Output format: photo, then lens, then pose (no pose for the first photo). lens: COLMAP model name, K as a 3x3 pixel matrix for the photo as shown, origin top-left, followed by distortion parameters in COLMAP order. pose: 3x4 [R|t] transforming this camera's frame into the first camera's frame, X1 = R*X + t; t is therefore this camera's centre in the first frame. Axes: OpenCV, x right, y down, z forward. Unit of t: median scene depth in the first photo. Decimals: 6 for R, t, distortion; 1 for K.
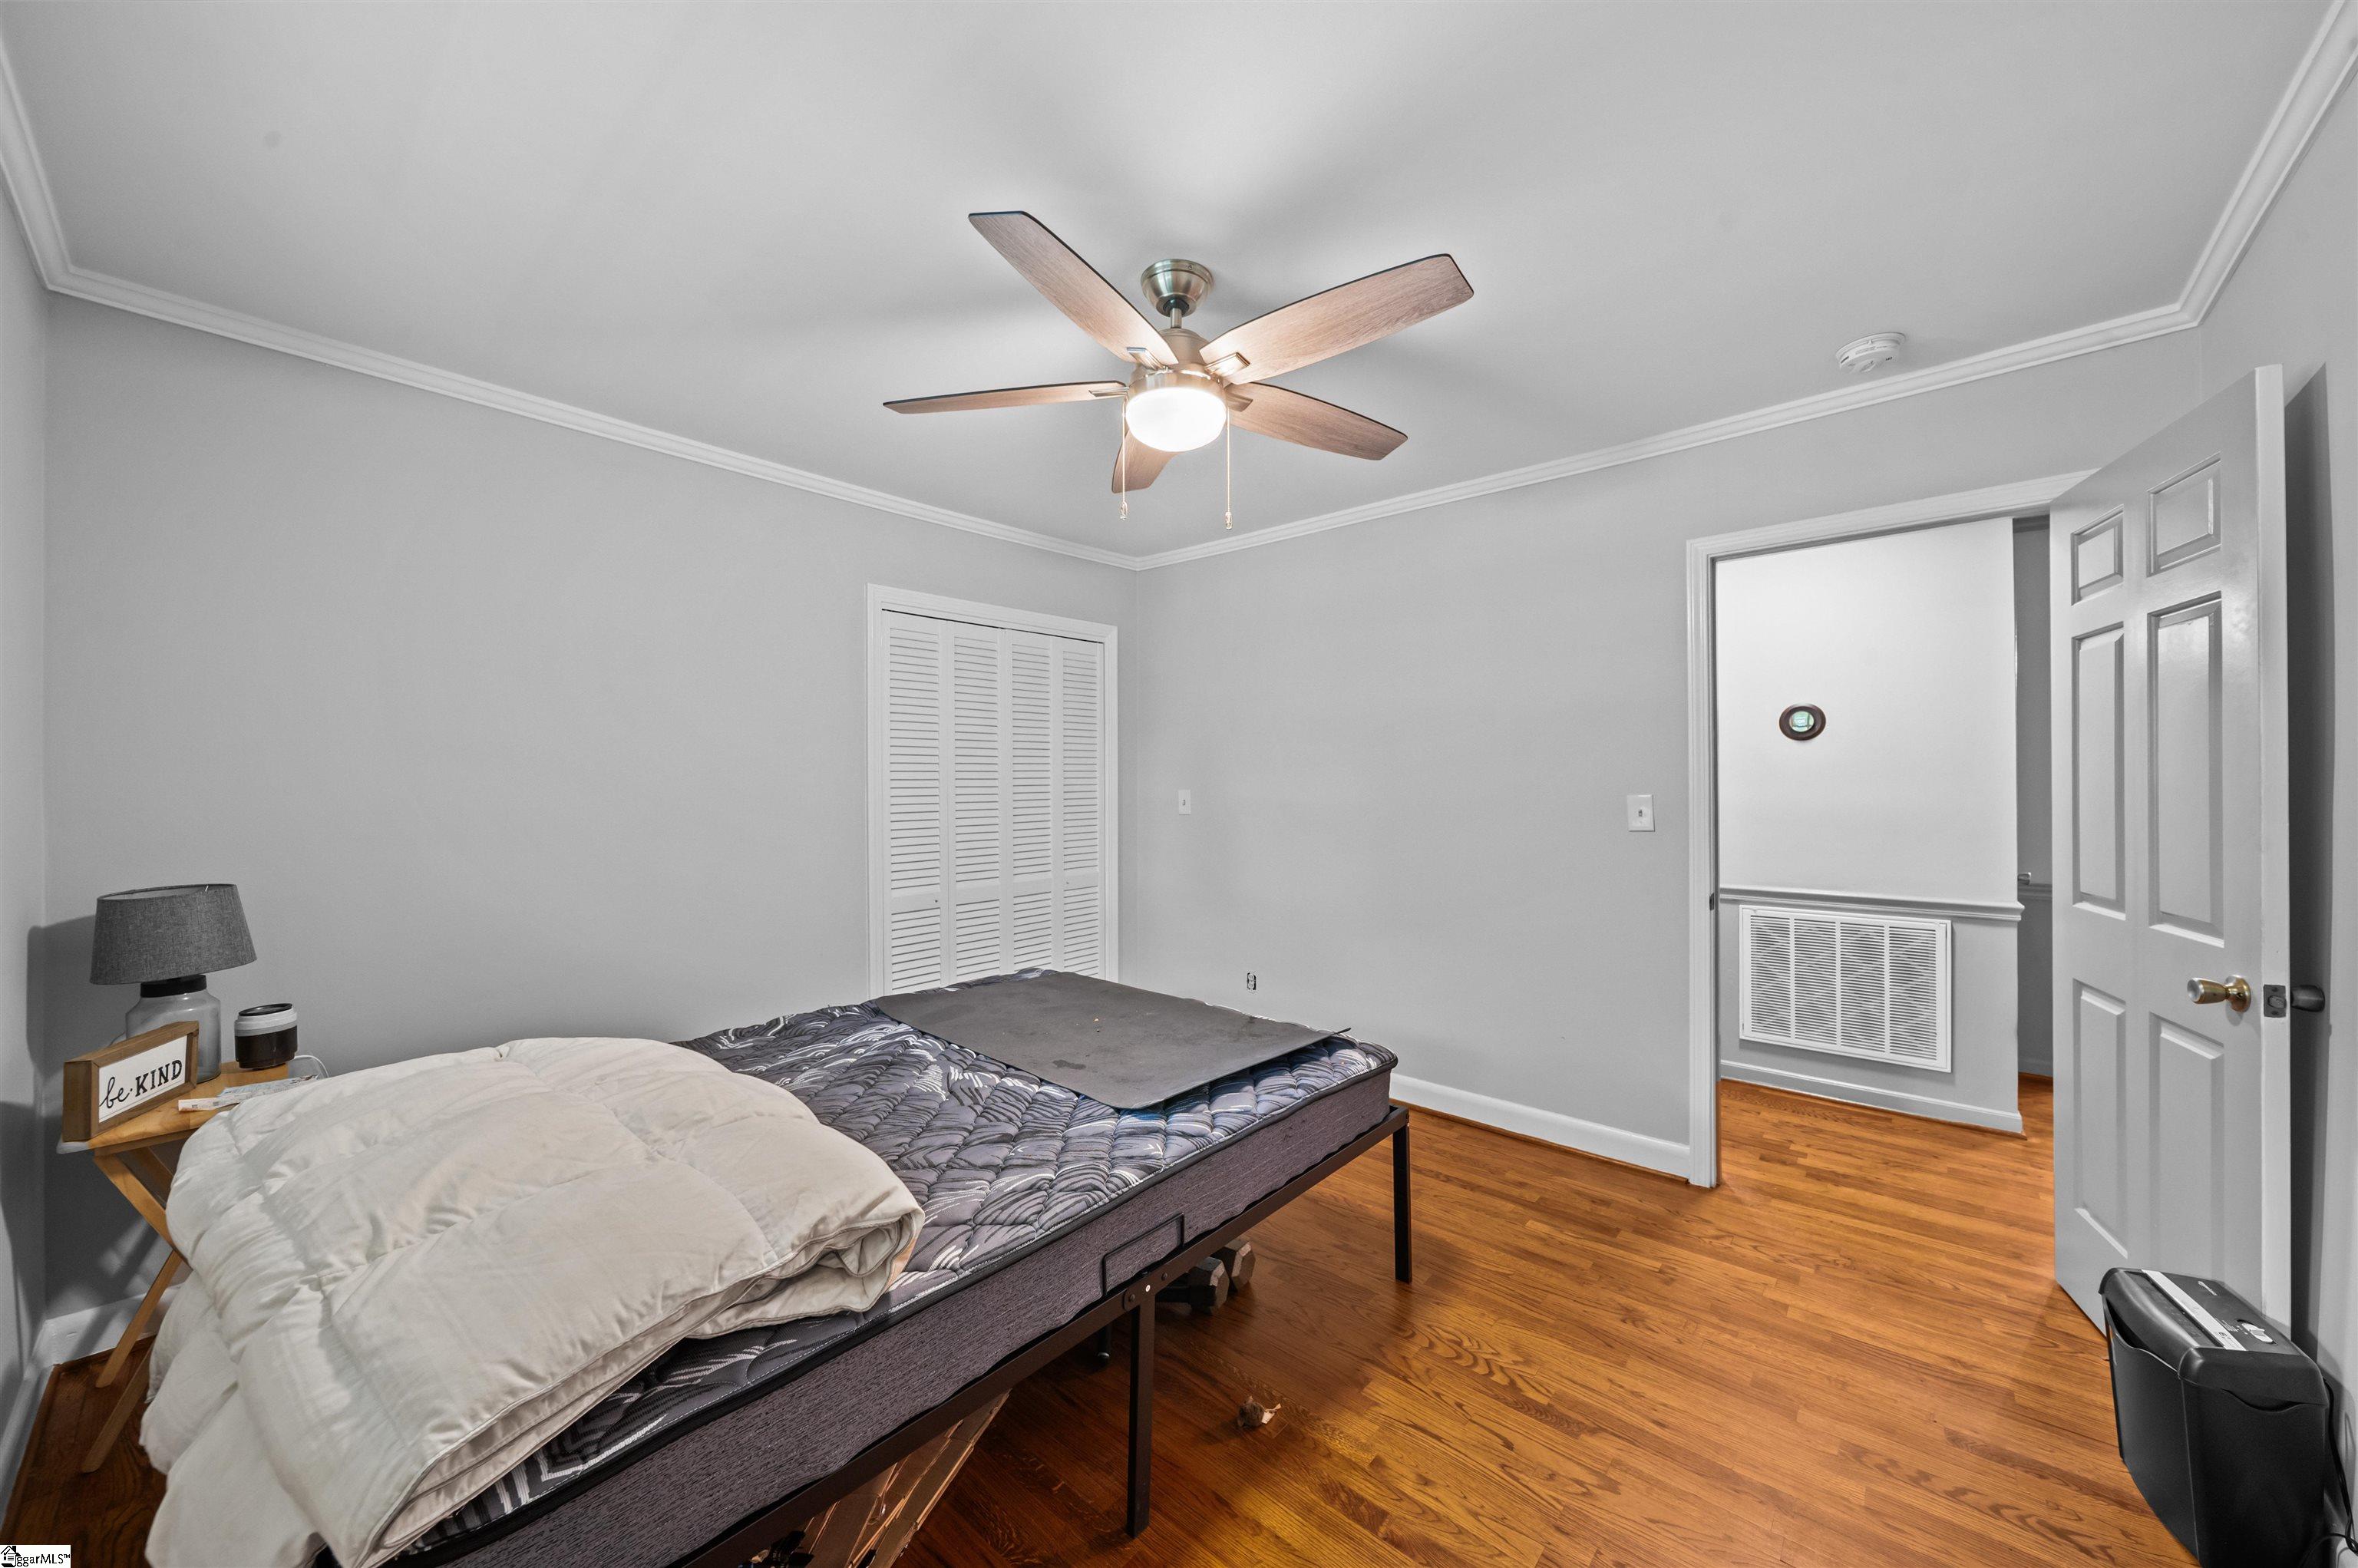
lens RADIAL K [[835.1, 0, 1185.2], [0, 835.1, 775.1], [0, 0, 1]] dist [-0.003798, -0.001051]
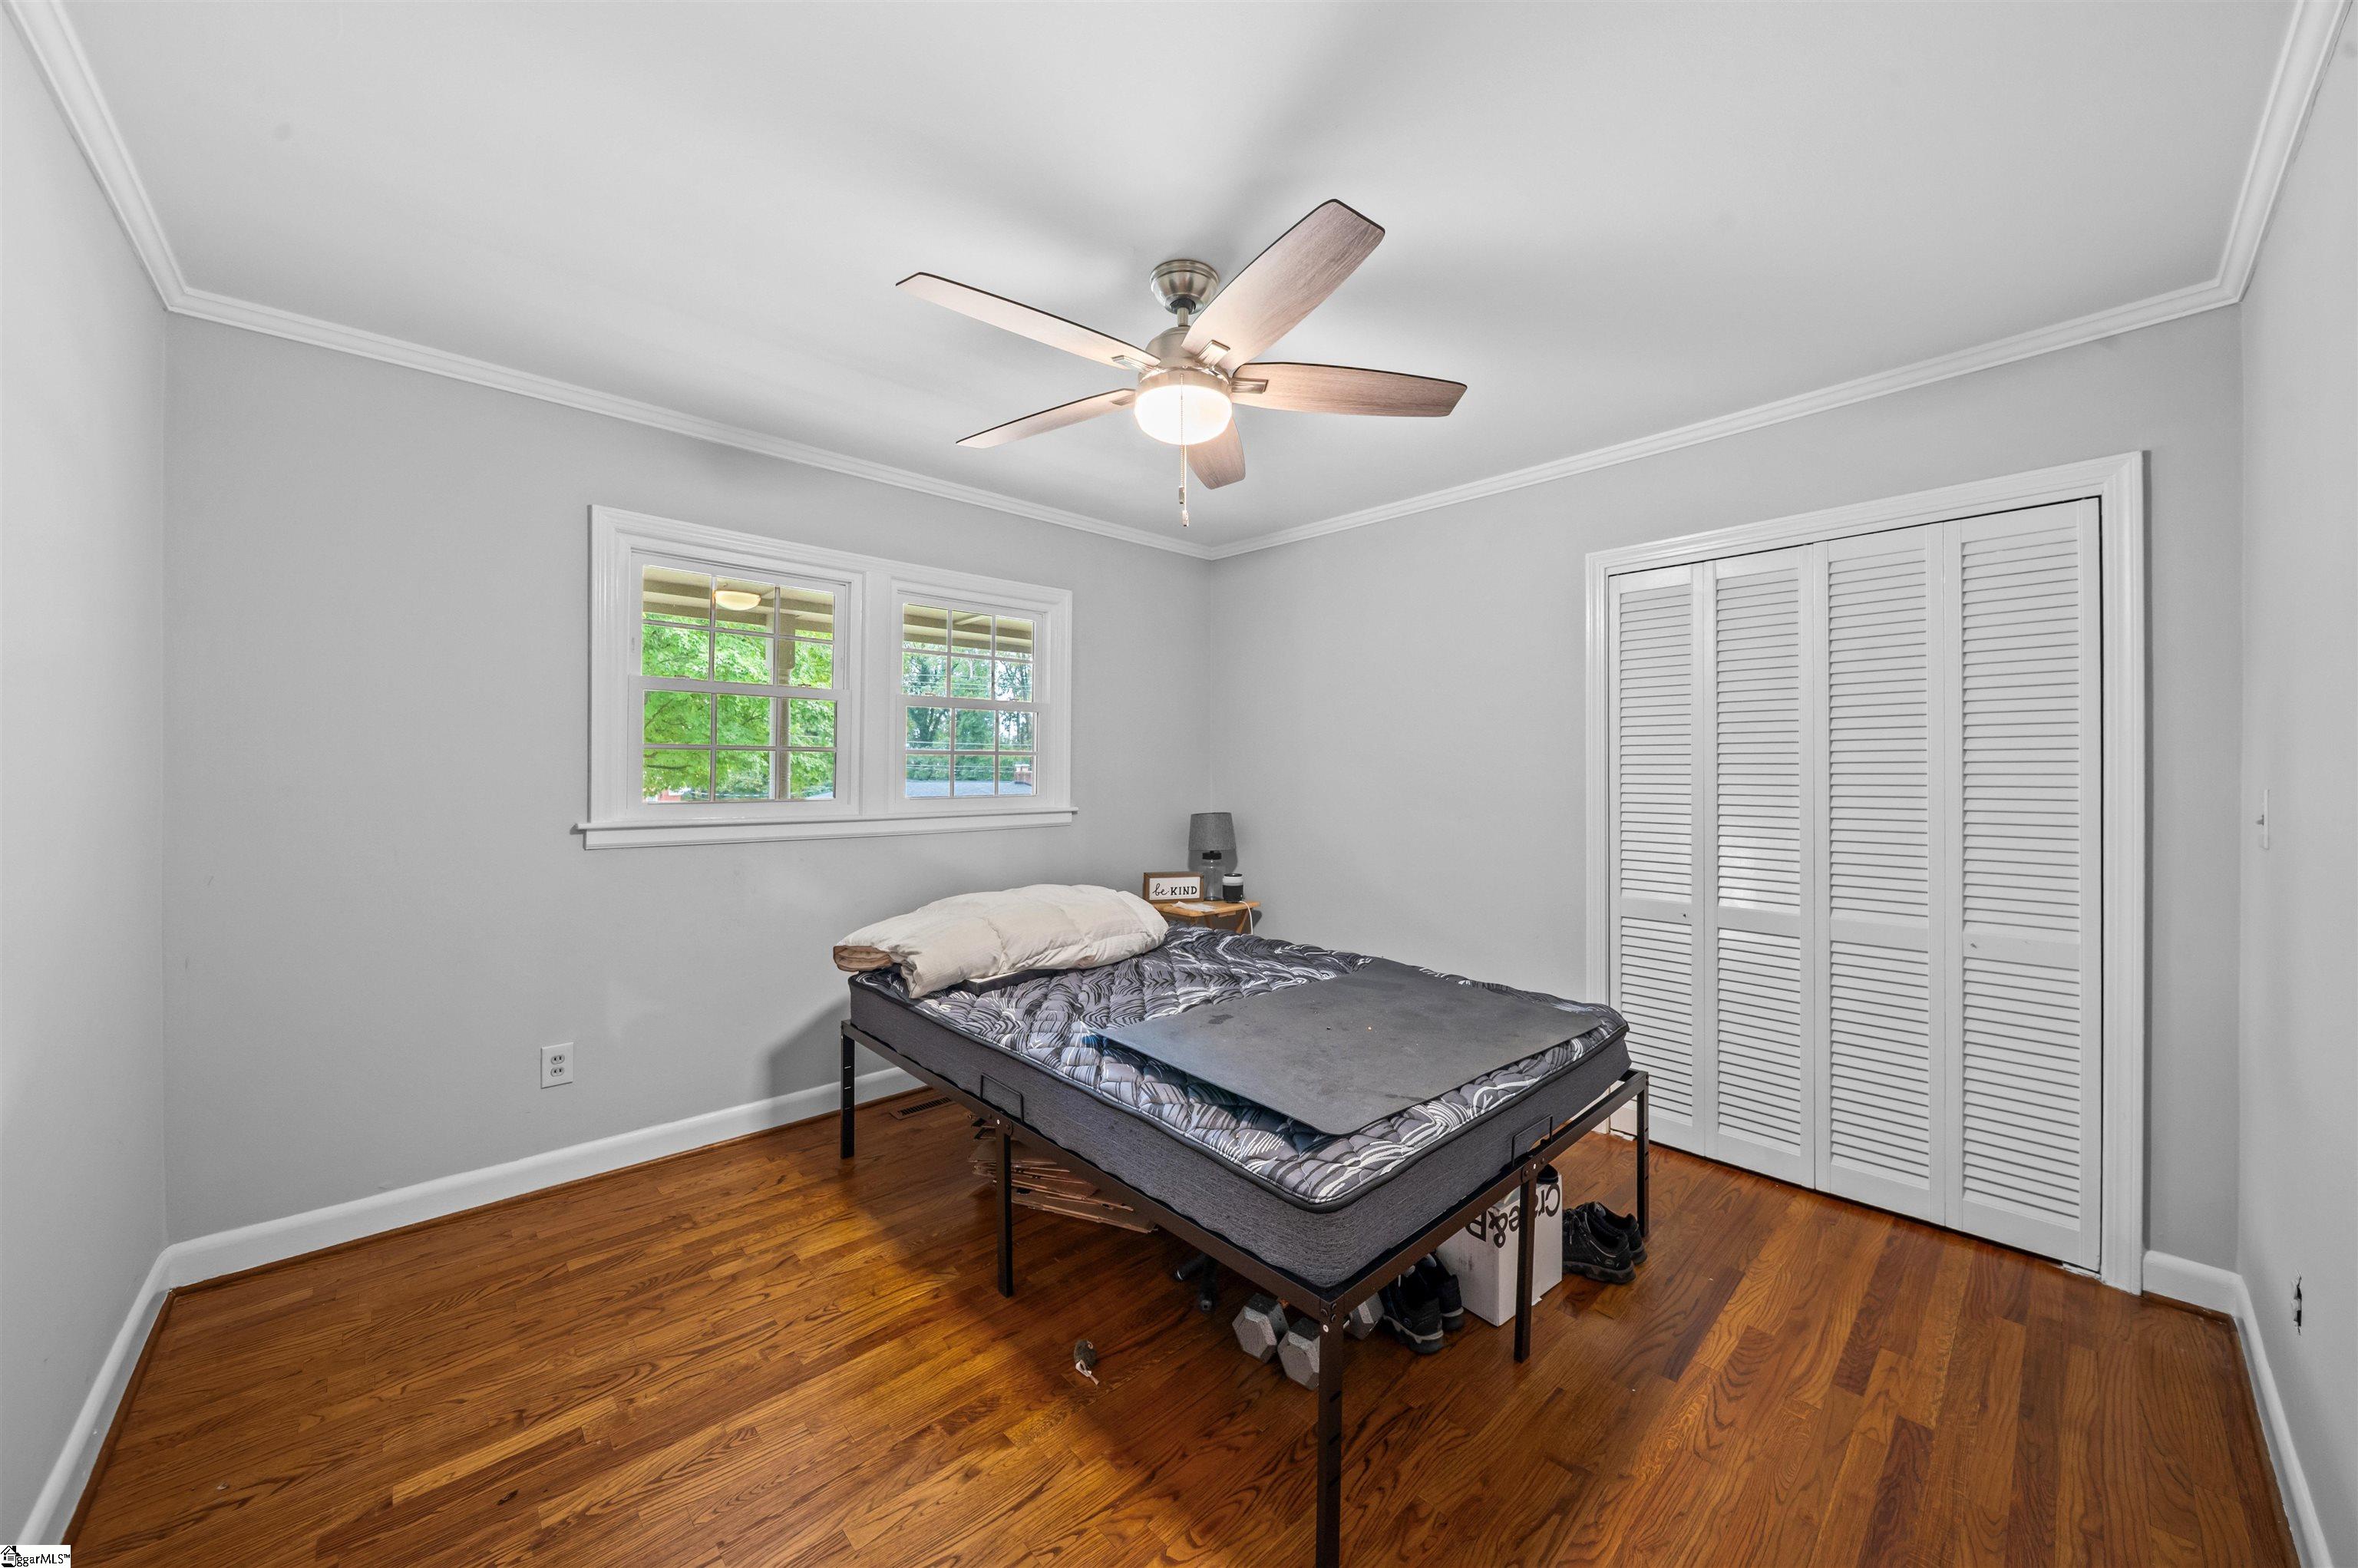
lens RADIAL K [[835.1, 0, 1184.8], [0, 835.1, 777.7], [0, 0, 1]] dist [-0.003798, -0.001051]
pose [[-0.095439, 0.009490, -0.995390, 1.194365], [0.003968, 0.999950, 0.009153, 0.018420], [0.995427, -0.003076, -0.095471, 1.307119]]
